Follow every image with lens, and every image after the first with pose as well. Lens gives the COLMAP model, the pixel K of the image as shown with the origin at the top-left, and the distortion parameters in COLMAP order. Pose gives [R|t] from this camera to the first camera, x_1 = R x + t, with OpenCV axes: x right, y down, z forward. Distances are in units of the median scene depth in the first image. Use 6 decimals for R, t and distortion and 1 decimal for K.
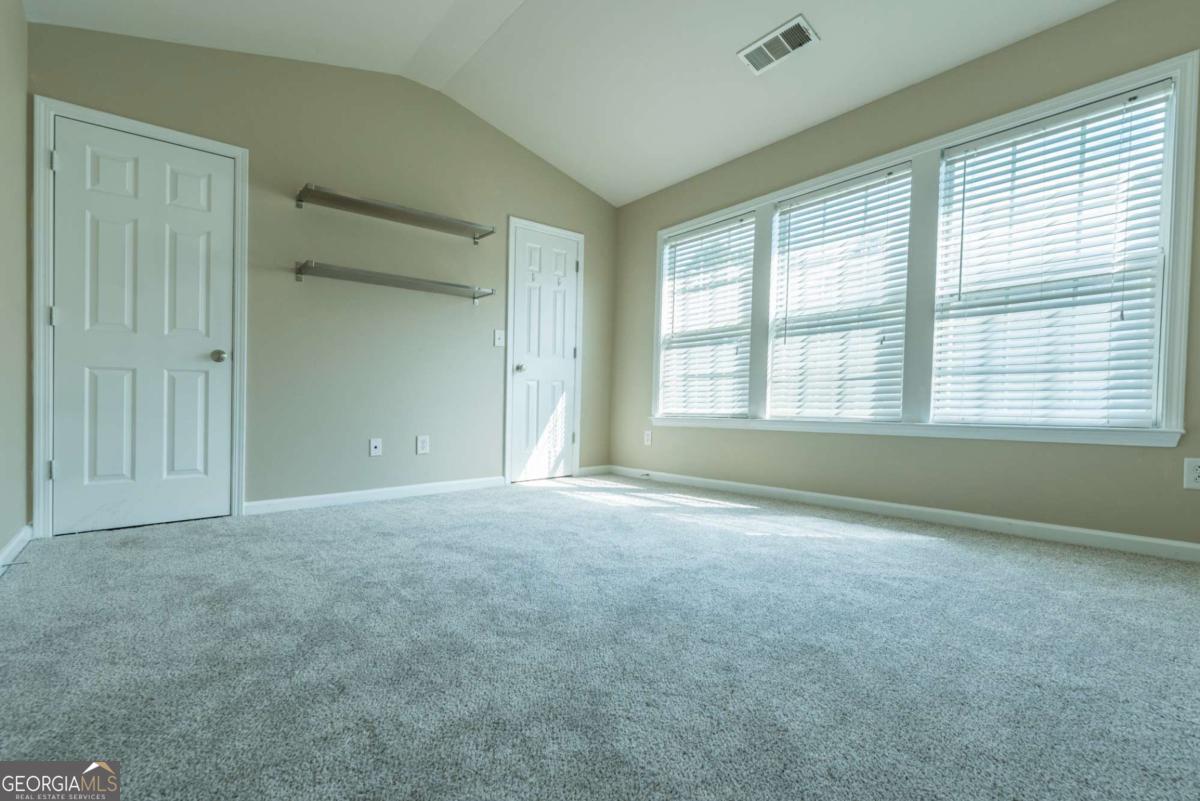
lens RADIAL K [[537.1, 0, 610.7], [0, 537.1, 390.9], [0, 0, 1]] dist [-0.001324, -0.000064]
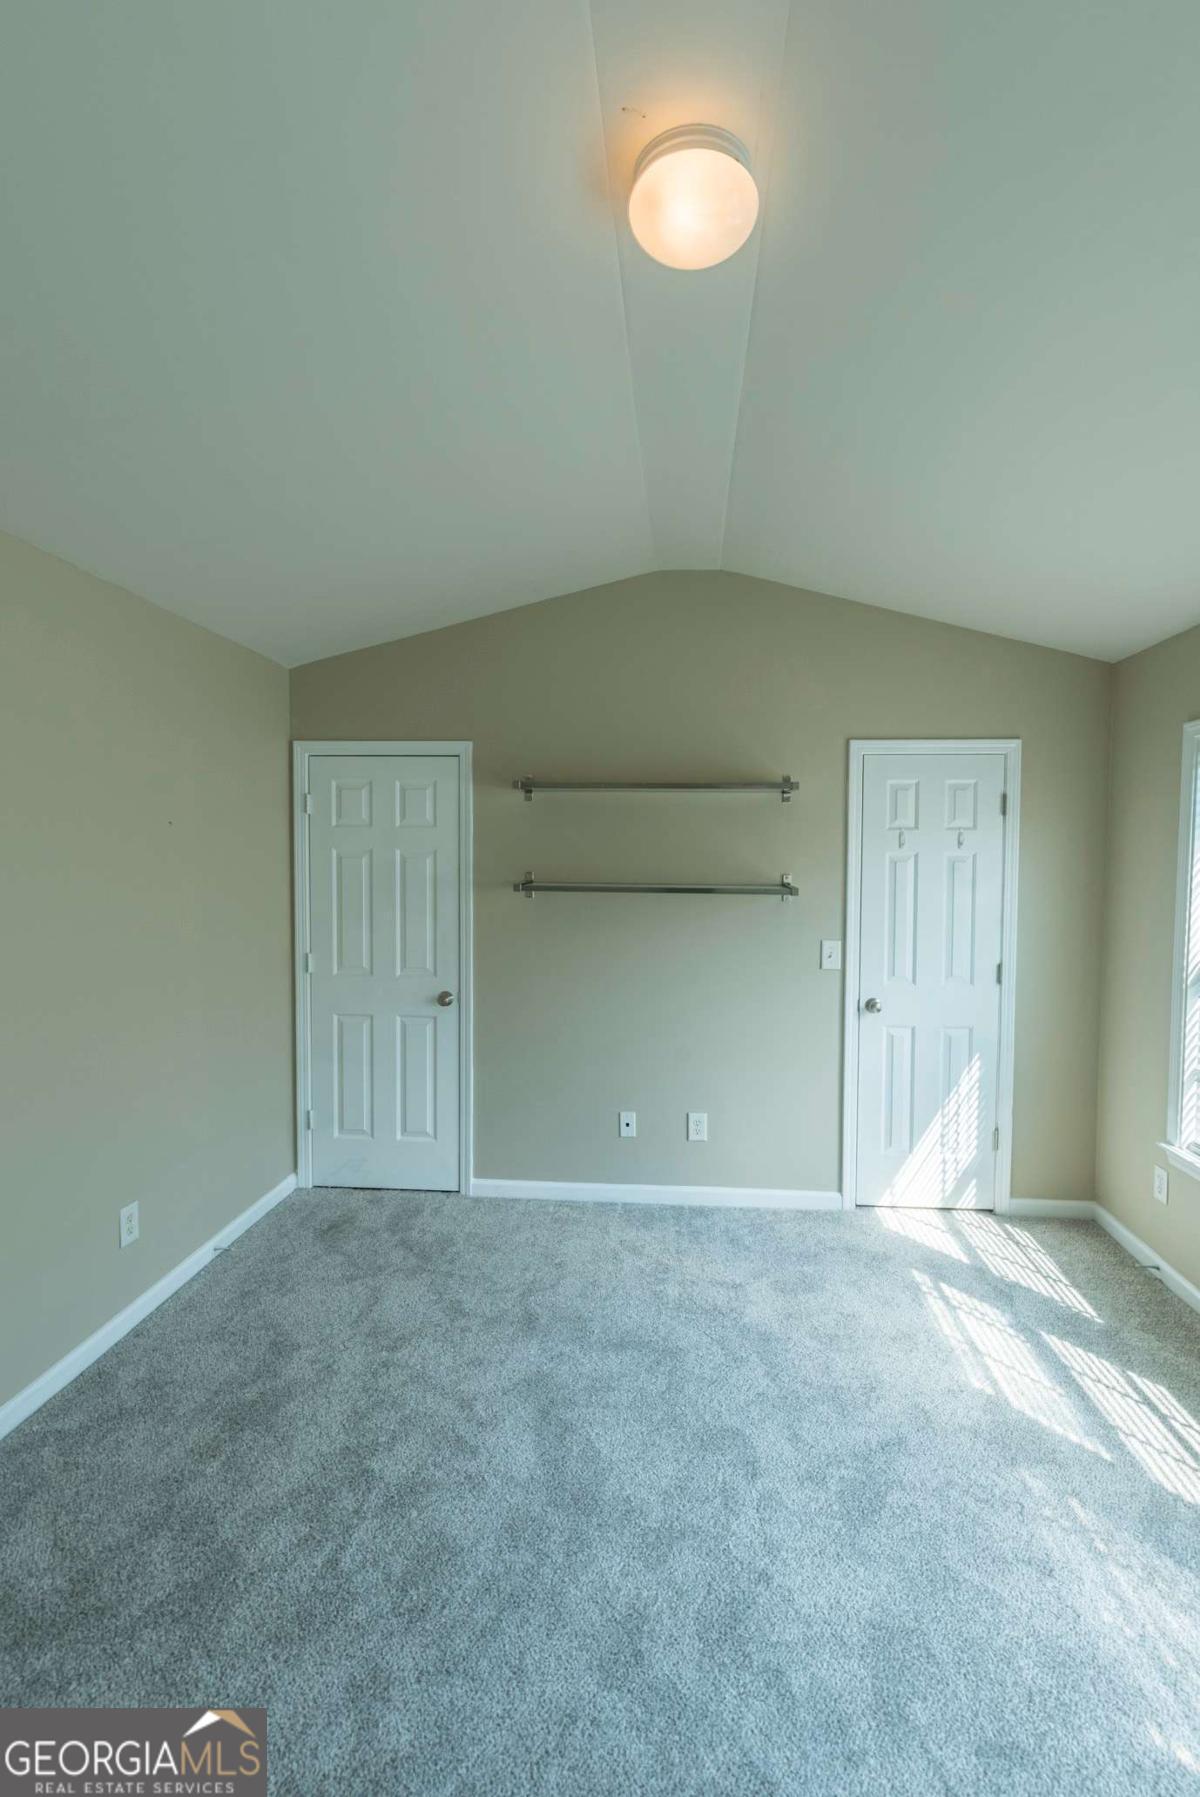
lens RADIAL K [[804.4, 0, 589.0], [0, 804.4, 879.1], [0, 0, 1]] dist [-0.001324, -0.000064]
pose [[0.707040, 0.004194, -0.707162, 0.305665], [0.004537, 0.999935, 0.010466, -0.262845], [0.707159, -0.010608, 0.706975, 0.280803]]
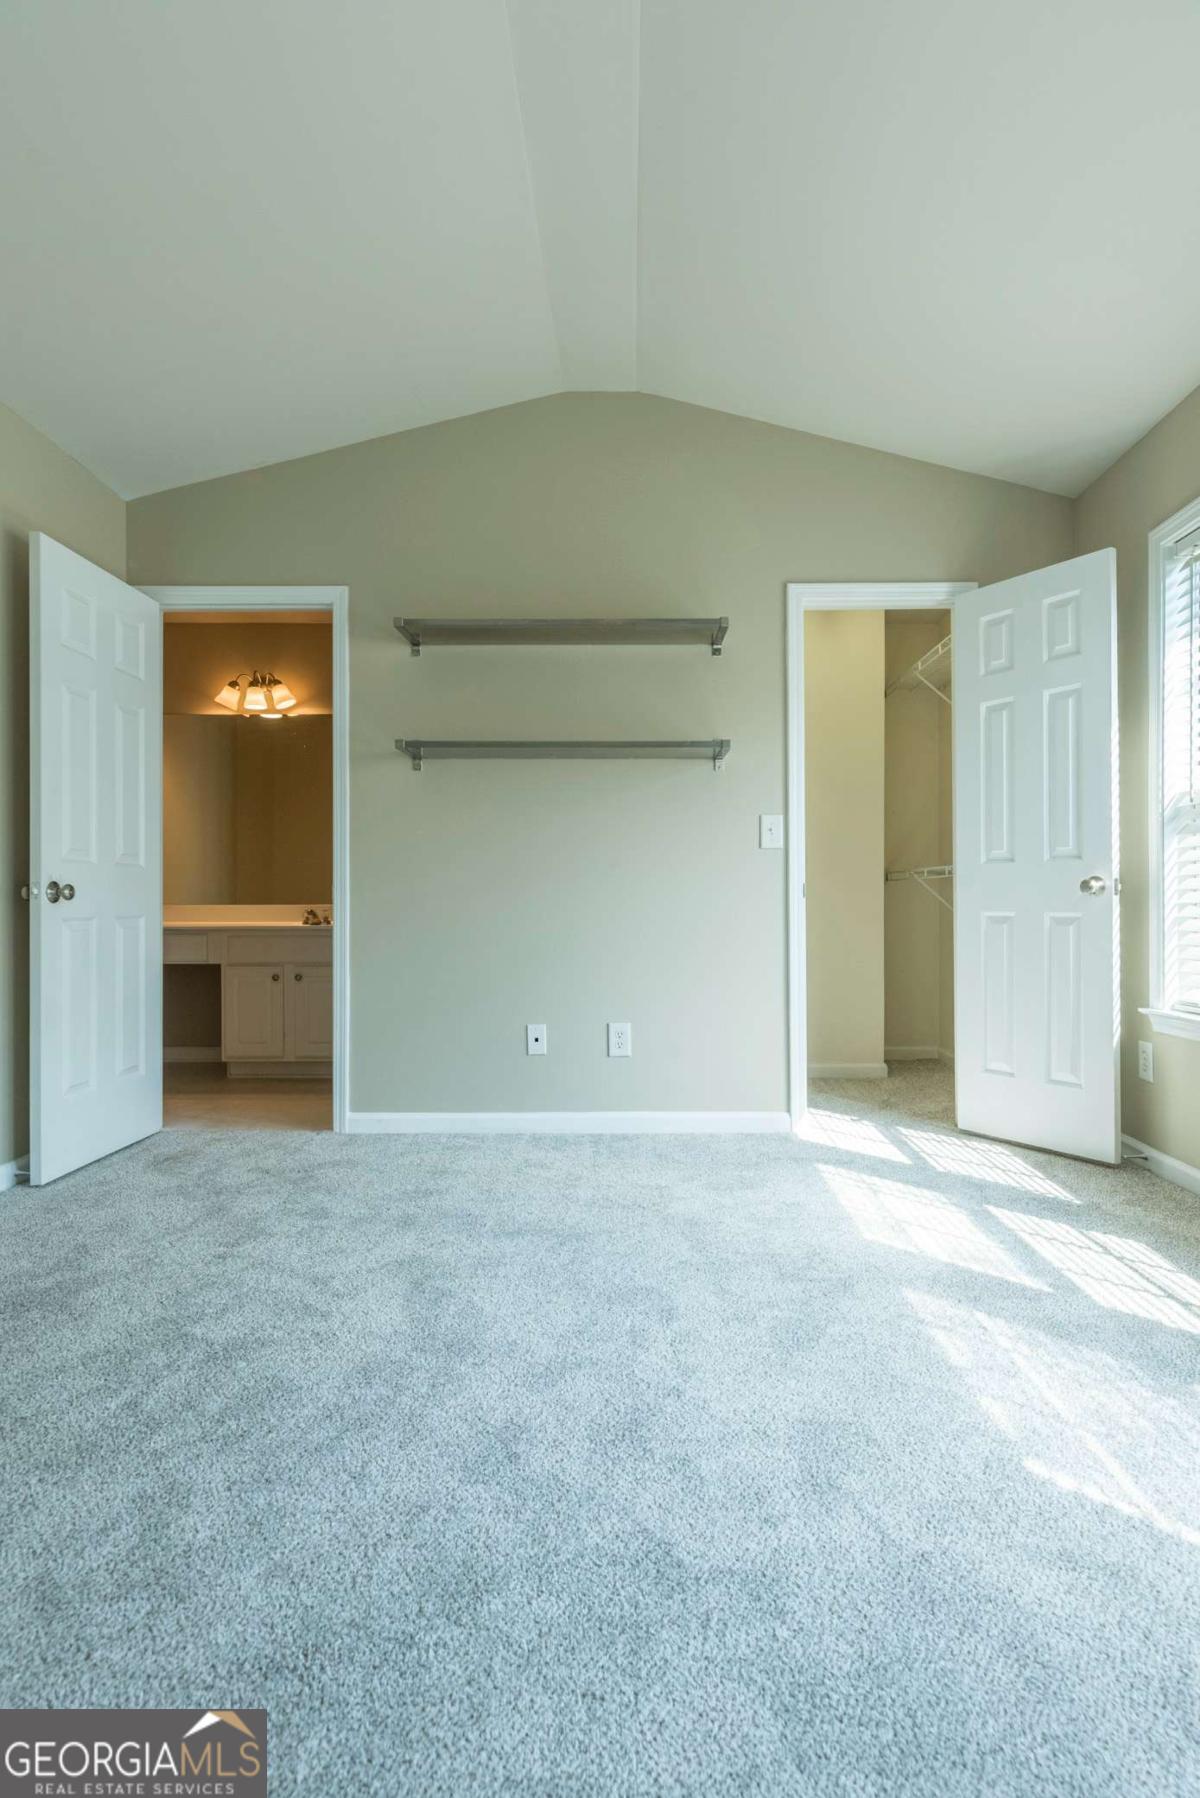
lens RADIAL K [[941.3, 0, 578.9], [0, 941.3, 863.5], [0, 0, 1]] dist [-0.003802, 0.000847]
pose [[0.753040, -0.033116, -0.657141, 0.317159], [0.015388, 0.999346, -0.032728, -0.059386], [0.657795, 0.014534, 0.753057, 0.315061]]
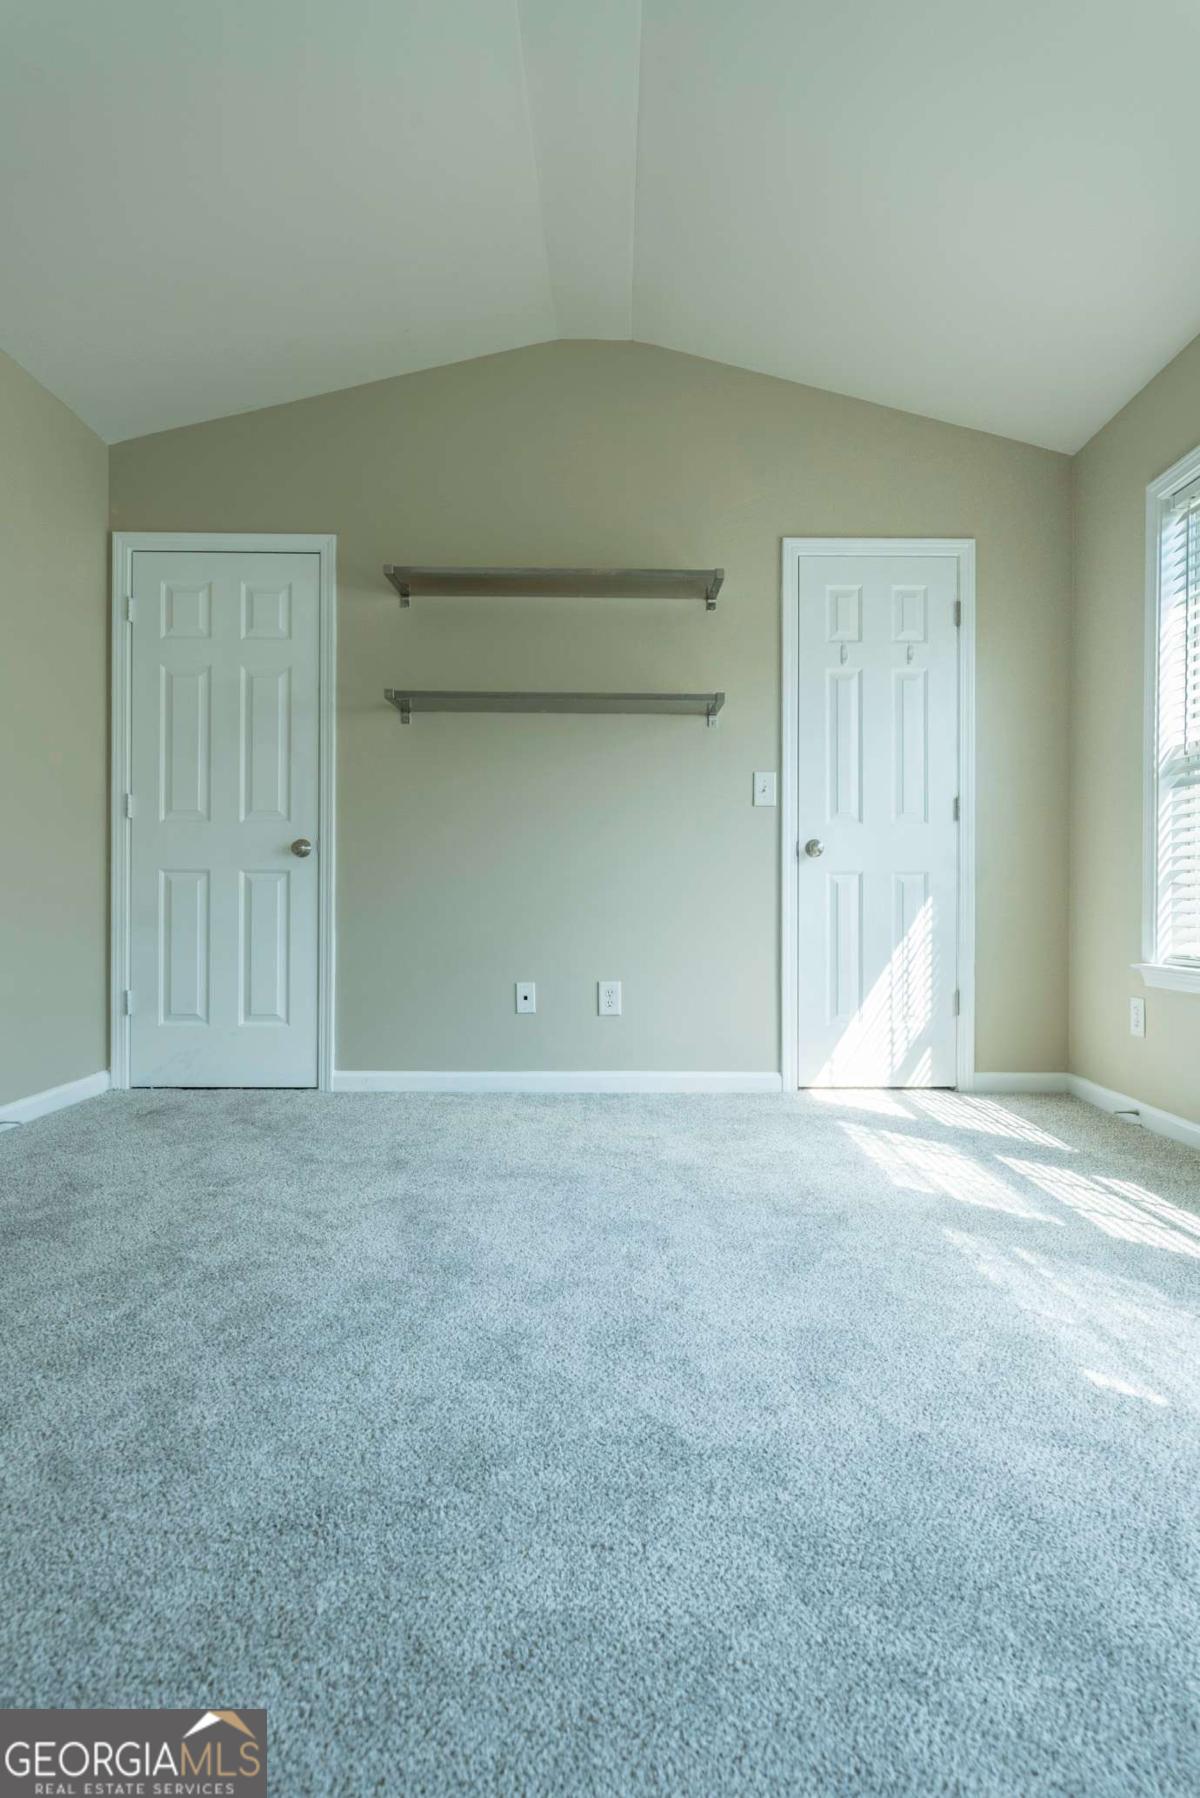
lens RADIAL K [[967.4, 0, 574.1], [0, 967.4, 855.1], [0, 0, 1]] dist [-0.005531, -0.001130]
pose [[0.762237, -0.024566, -0.646832, 0.317832], [0.008586, 0.999575, -0.027846, -0.019878], [0.647241, 0.015671, 0.762124, 0.296559]]
